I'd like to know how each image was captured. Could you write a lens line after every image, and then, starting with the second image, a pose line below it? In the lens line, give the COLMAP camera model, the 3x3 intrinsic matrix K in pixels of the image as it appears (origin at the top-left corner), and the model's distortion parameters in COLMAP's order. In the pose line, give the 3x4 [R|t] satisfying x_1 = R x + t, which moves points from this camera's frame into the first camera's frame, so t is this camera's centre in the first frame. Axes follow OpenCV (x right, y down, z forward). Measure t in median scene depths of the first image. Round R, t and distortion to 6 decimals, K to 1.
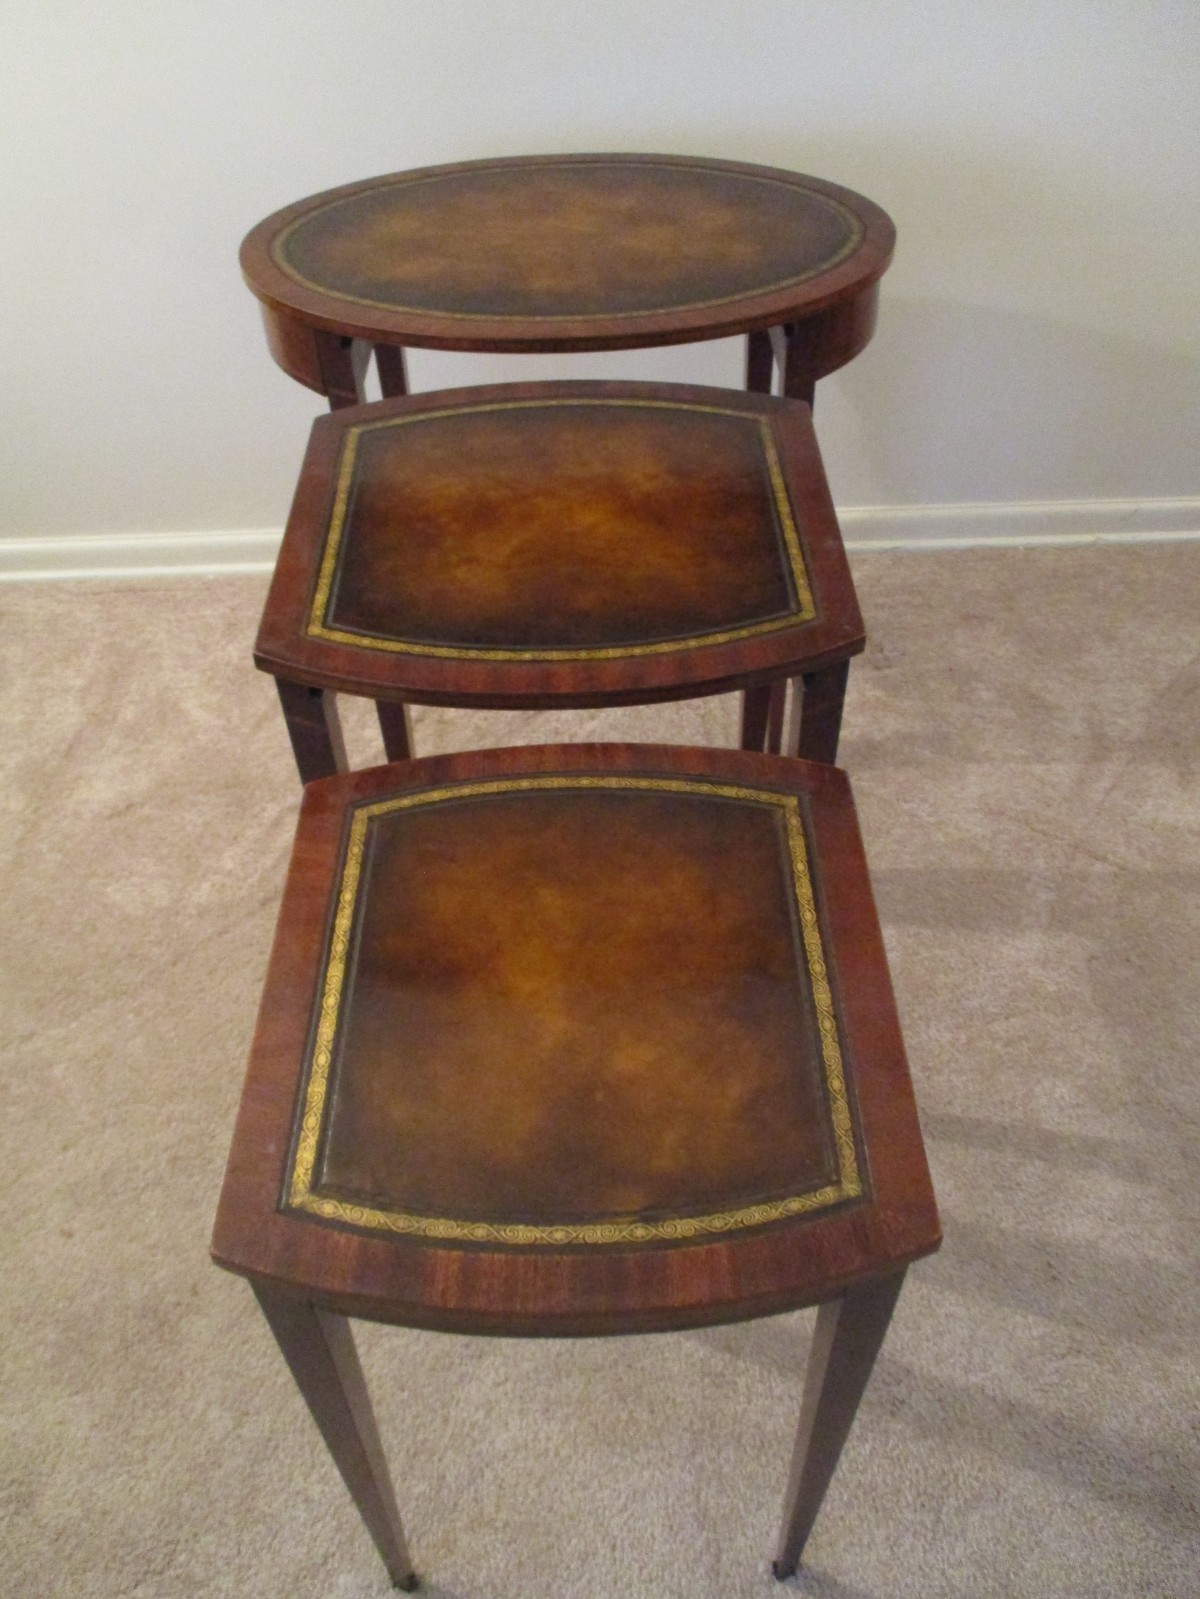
lens RADIAL K [[1311.4, 0, 619.3], [0, 1311.4, 773.8], [0, 0, 1]] dist [0.010137, -0.023573]
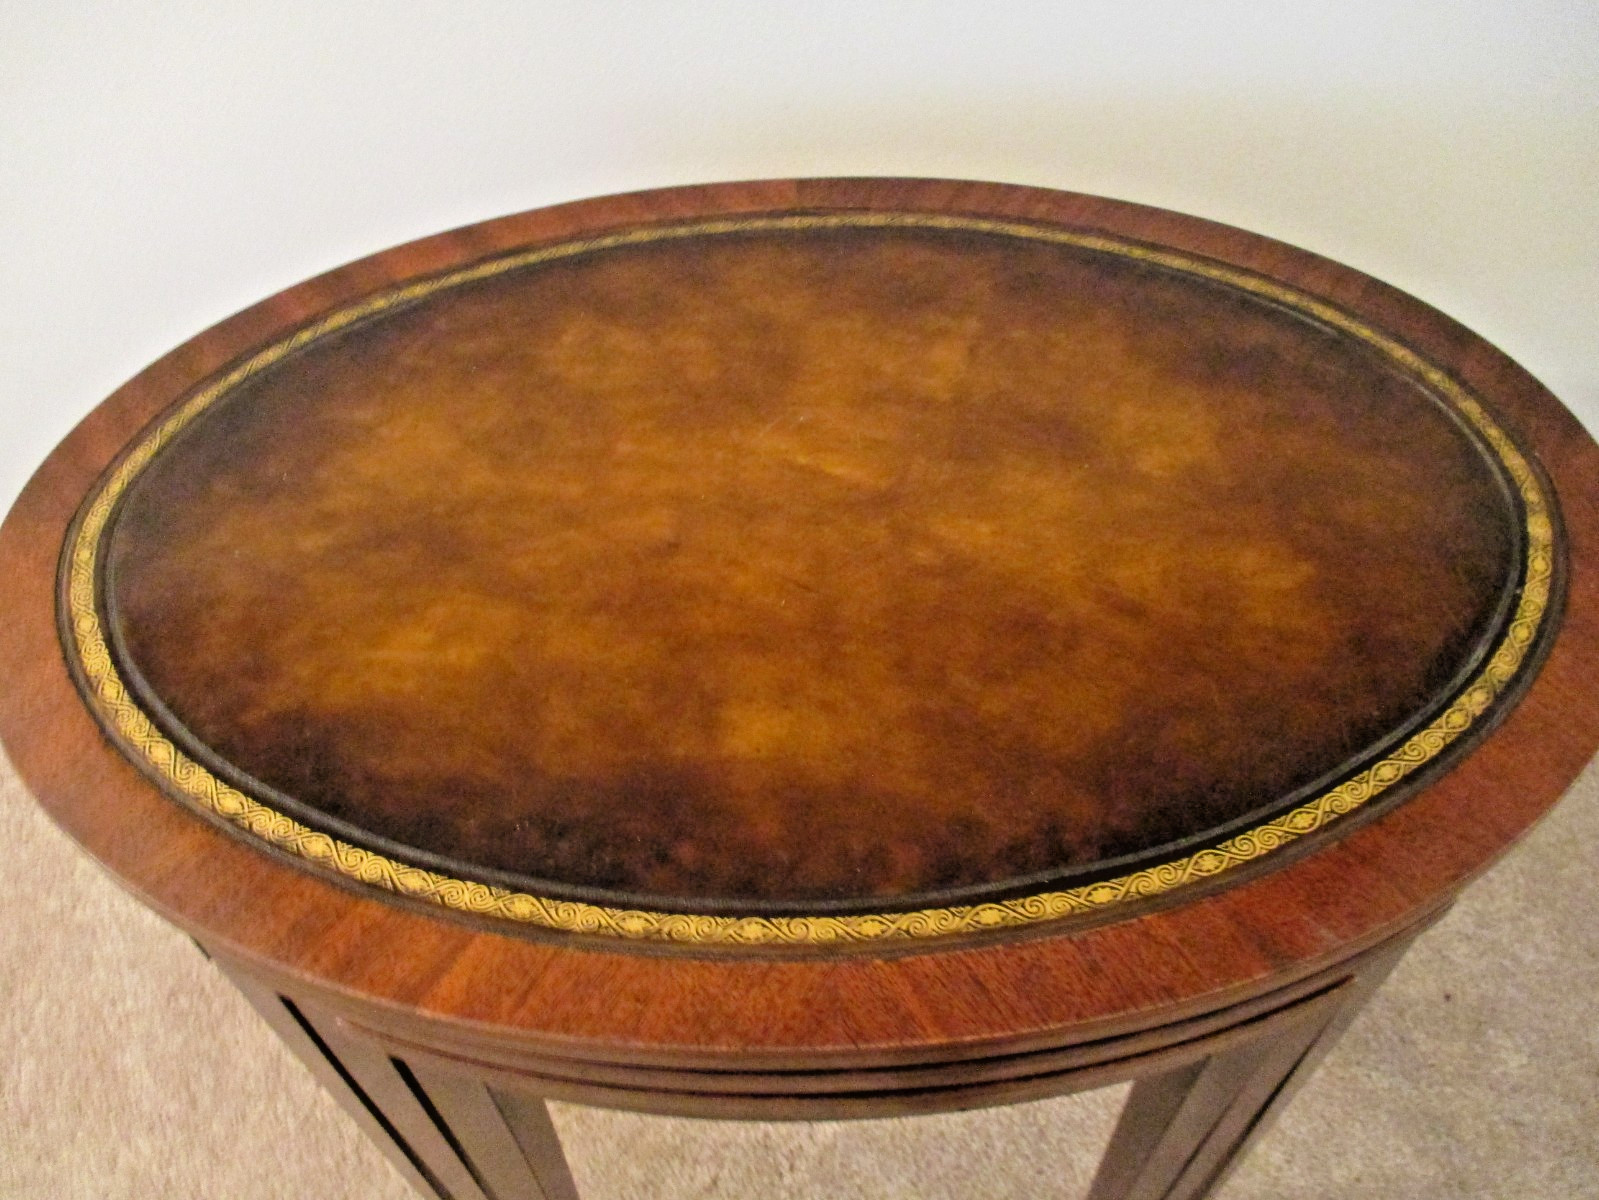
lens RADIAL K [[1311.4, 0, 805.3], [0, 1311.4, 600.5], [0, 0, 1]] dist [0.010137, -0.023573]
pose [[0.999936, 0.010335, -0.004595, -0.030197], [-0.009732, 0.993193, 0.116072, -0.325520], [0.005763, -0.116020, 0.993230, 0.455554]]
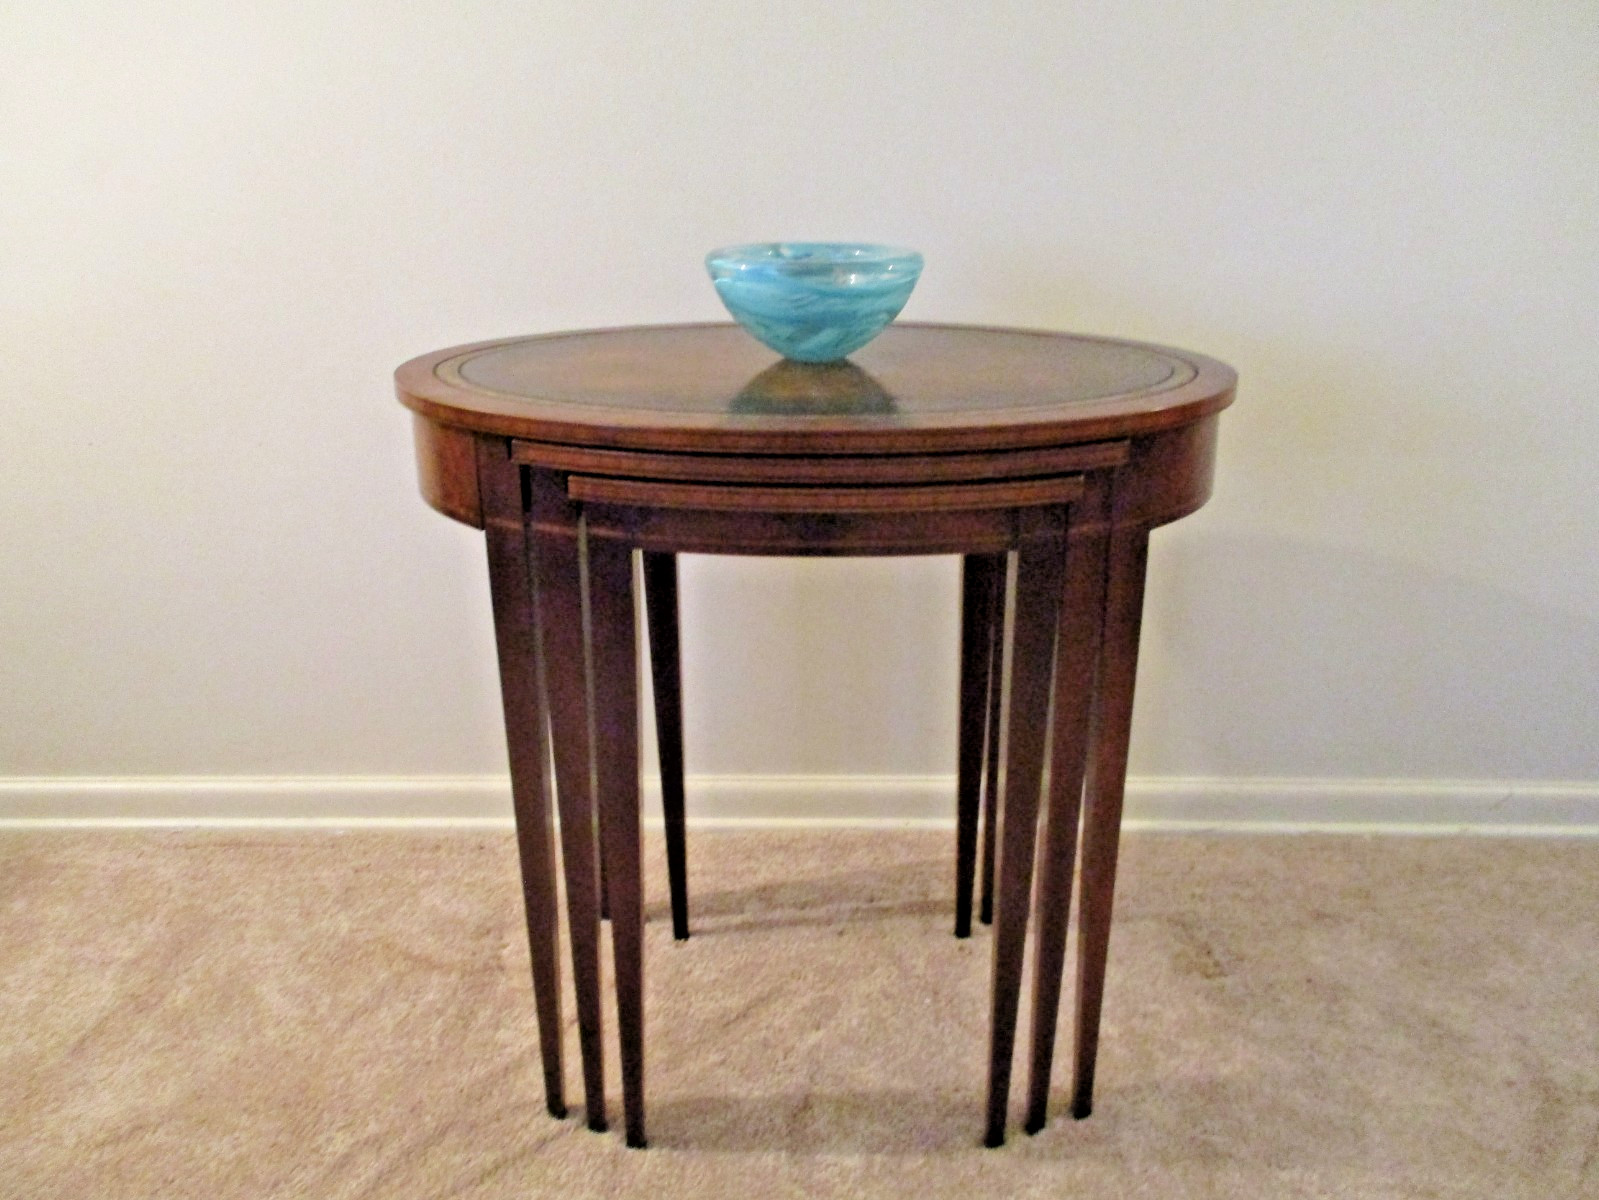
lens RADIAL K [[1311.4, 0, 817.1], [0, 1311.4, 616.1], [0, 0, 1]] dist [0.010137, -0.023573]
pose [[0.999173, 0.033495, -0.023054, -0.011651], [-0.039822, 0.920698, -0.388240, 0.028479], [0.008221, 0.388837, 0.921270, 0.251571]]
